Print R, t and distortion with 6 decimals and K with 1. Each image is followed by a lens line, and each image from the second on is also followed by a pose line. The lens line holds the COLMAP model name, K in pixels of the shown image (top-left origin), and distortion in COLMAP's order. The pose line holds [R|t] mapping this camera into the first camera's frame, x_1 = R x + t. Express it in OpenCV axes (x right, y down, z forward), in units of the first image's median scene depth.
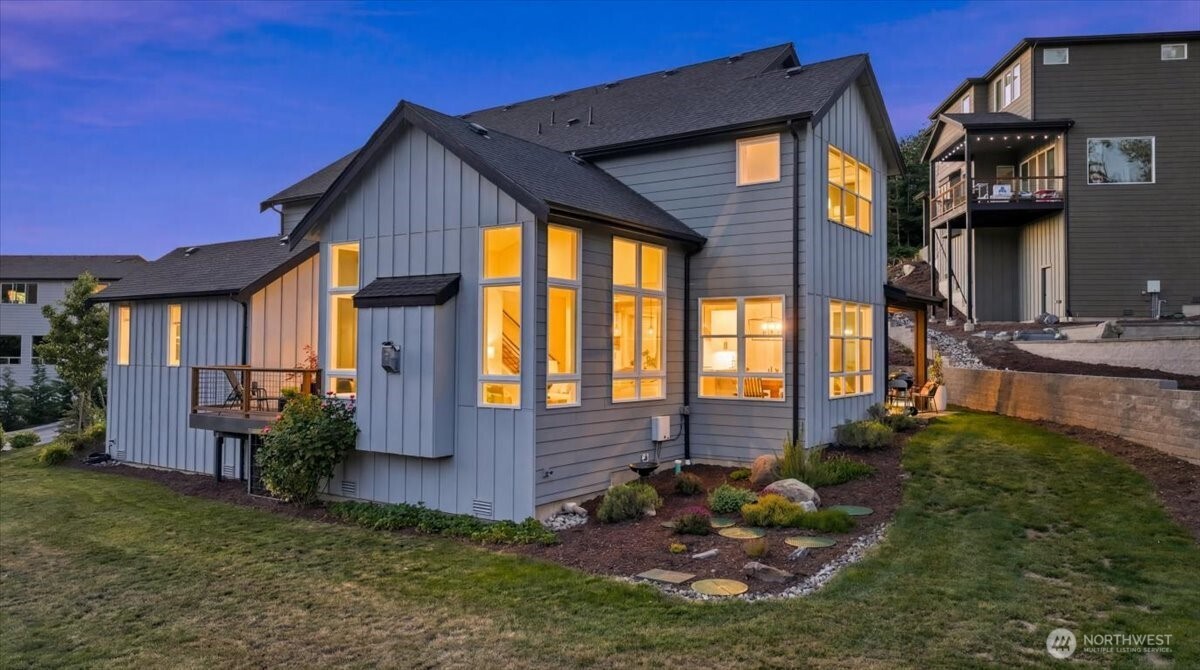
lens RADIAL K [[842.1, 0, 598.7], [0, 842.1, 334.5], [0, 0, 1]] dist [0.017441, 0.009651]
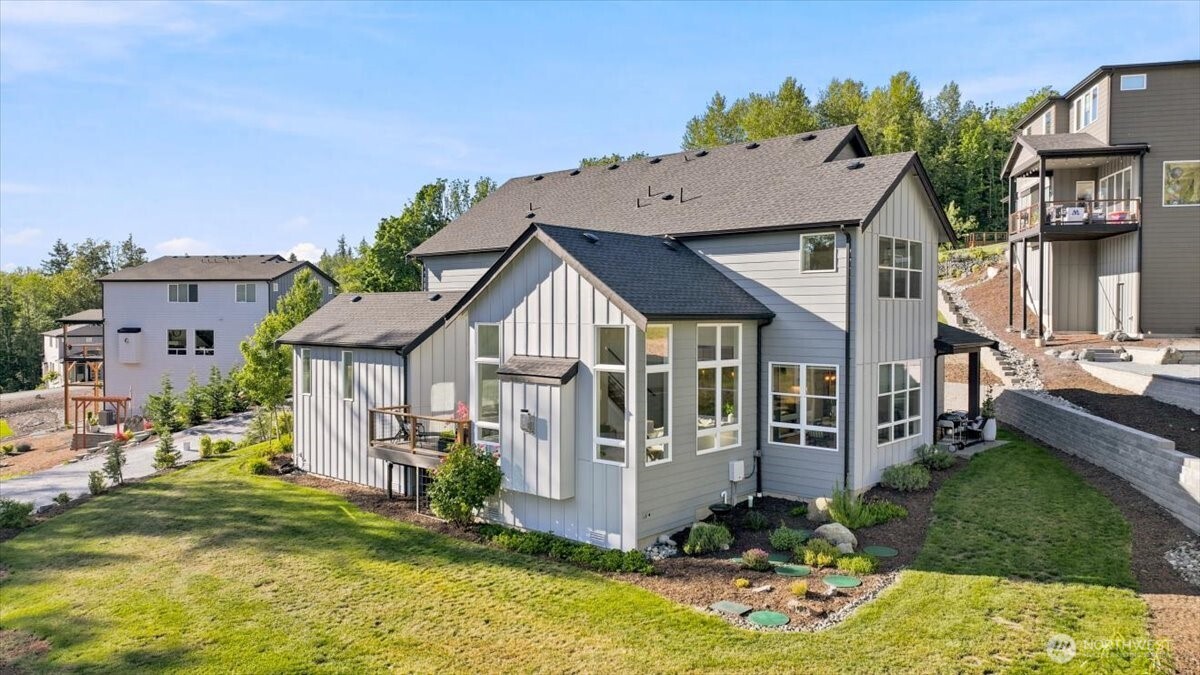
lens RADIAL K [[842.8, 0, 603.0], [0, 842.8, 334.2], [0, 0, 1]] dist [0.027919, 0.002826]
pose [[0.993936, -0.002041, -0.109937, 0.014180], [0.007246, 0.998870, 0.046967, -0.144668], [0.109717, -0.047479, 0.992828, -0.246898]]
